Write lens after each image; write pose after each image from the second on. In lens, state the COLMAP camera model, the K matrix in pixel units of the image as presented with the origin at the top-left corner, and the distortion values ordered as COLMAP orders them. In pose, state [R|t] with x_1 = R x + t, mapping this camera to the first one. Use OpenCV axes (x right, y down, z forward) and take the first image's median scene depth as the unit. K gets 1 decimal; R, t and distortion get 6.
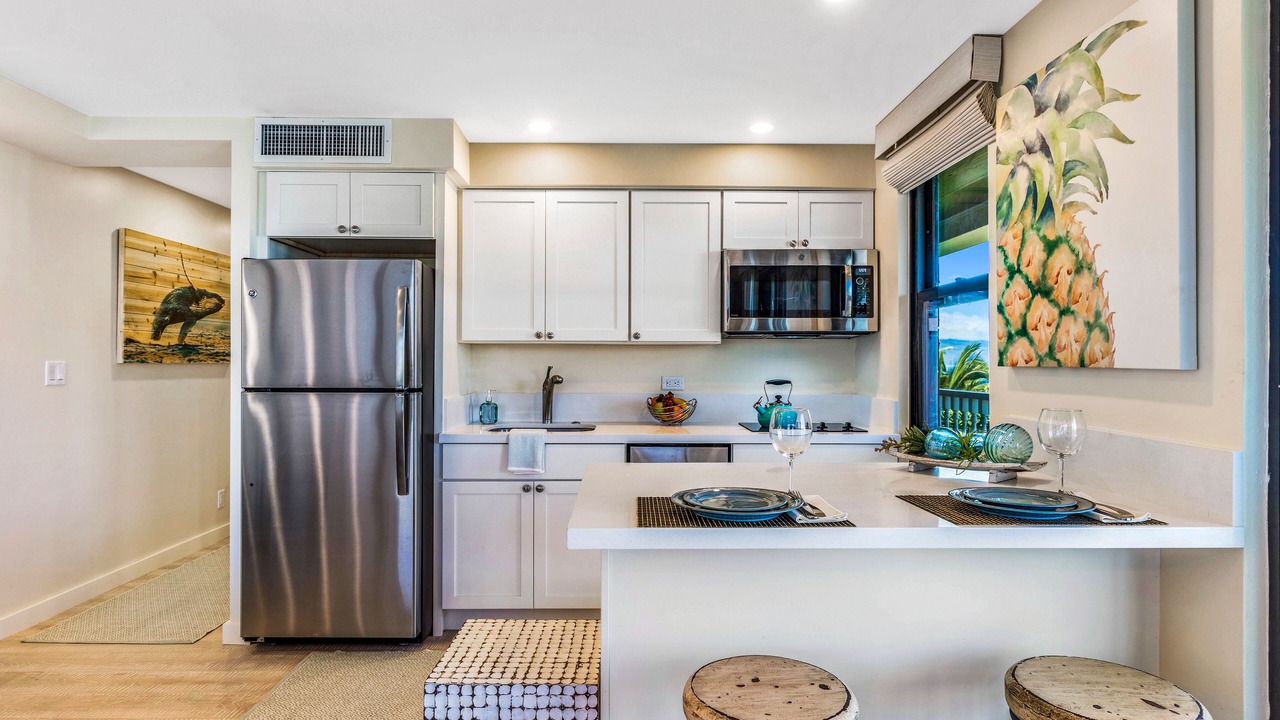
lens RADIAL K [[709.8, 0, 633.2], [0, 709.8, 357.8], [0, 0, 1]] dist [-0.000296, -0.000178]
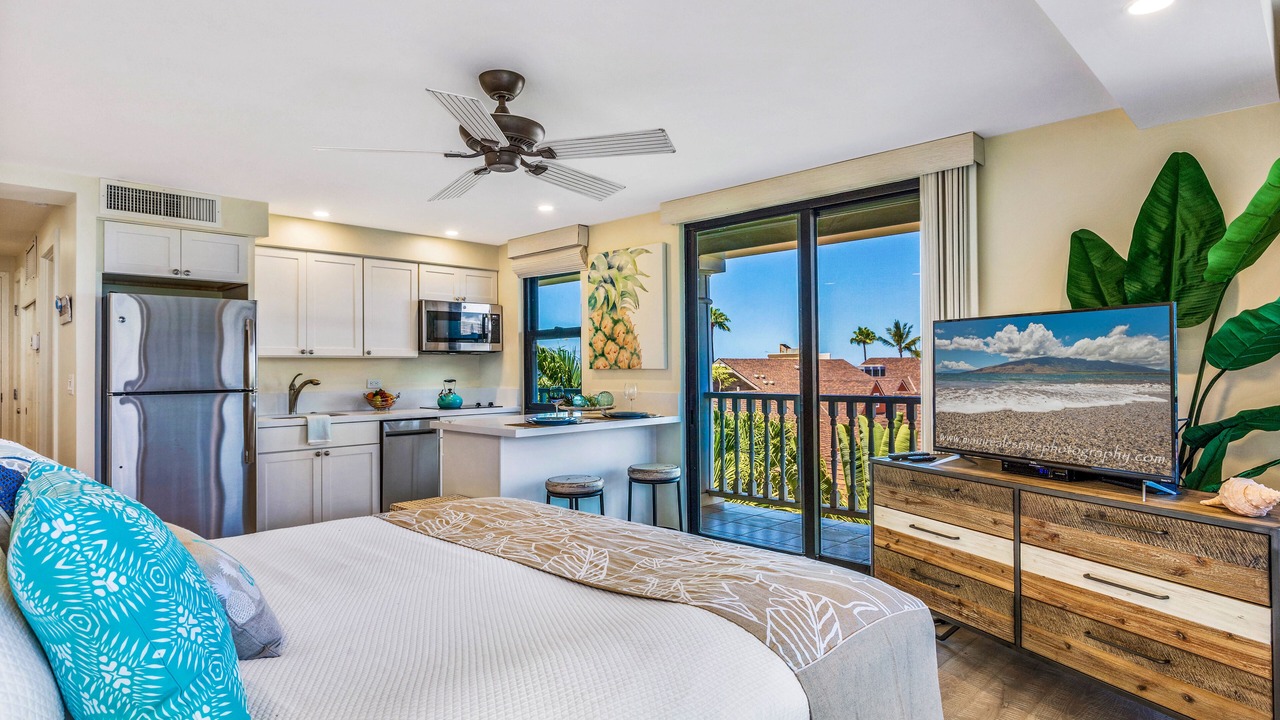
lens RADIAL K [[709.8, 0, 638.2], [0, 709.8, 355.9], [0, 0, 1]] dist [-0.000296, -0.000178]
pose [[0.705160, 0.002493, 0.709044, -0.735467], [0.006848, 0.999923, -0.010326, -0.004324], [-0.709015, 0.012137, 0.705089, -0.543968]]
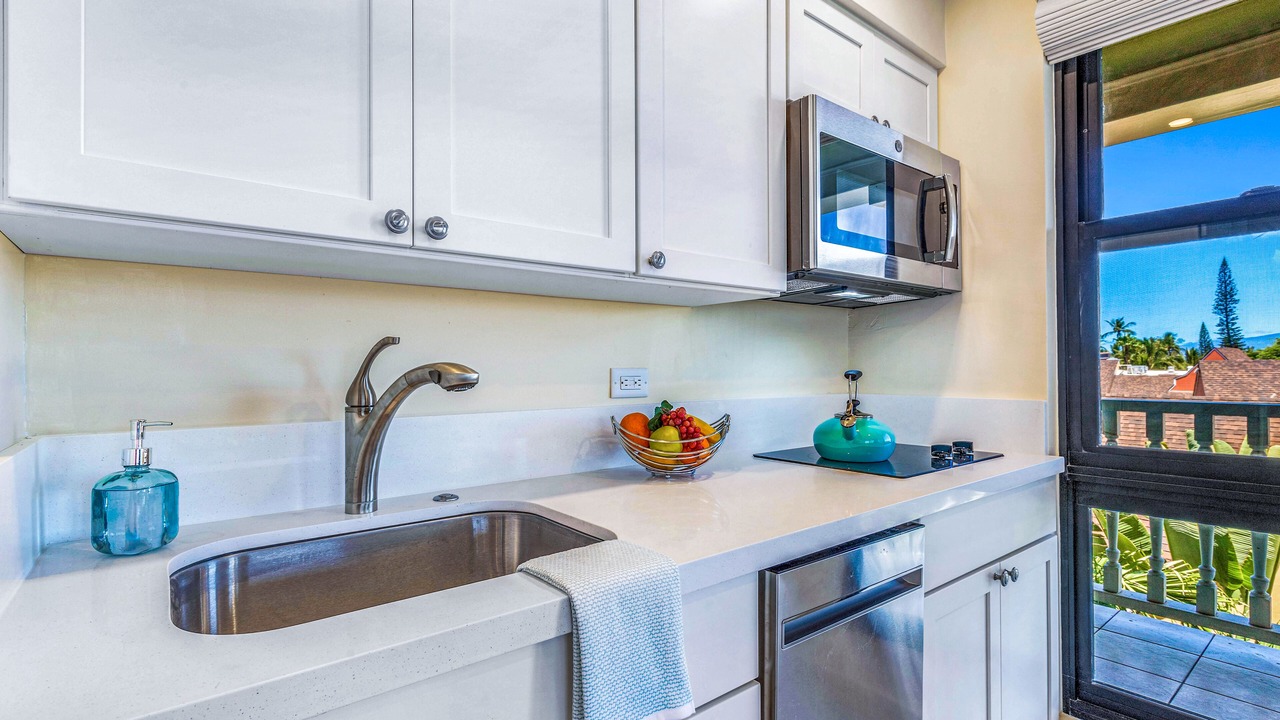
lens RADIAL K [[604.2, 0, 639.3], [0, 604.2, 364.1], [0, 0, 1]] dist [0.000010, -0.000256]
pose [[0.782994, -0.004225, 0.622015, -0.225193], [0.000675, 0.999982, 0.005943, 0.025499], [-0.622029, -0.004233, 0.782983, 0.816966]]
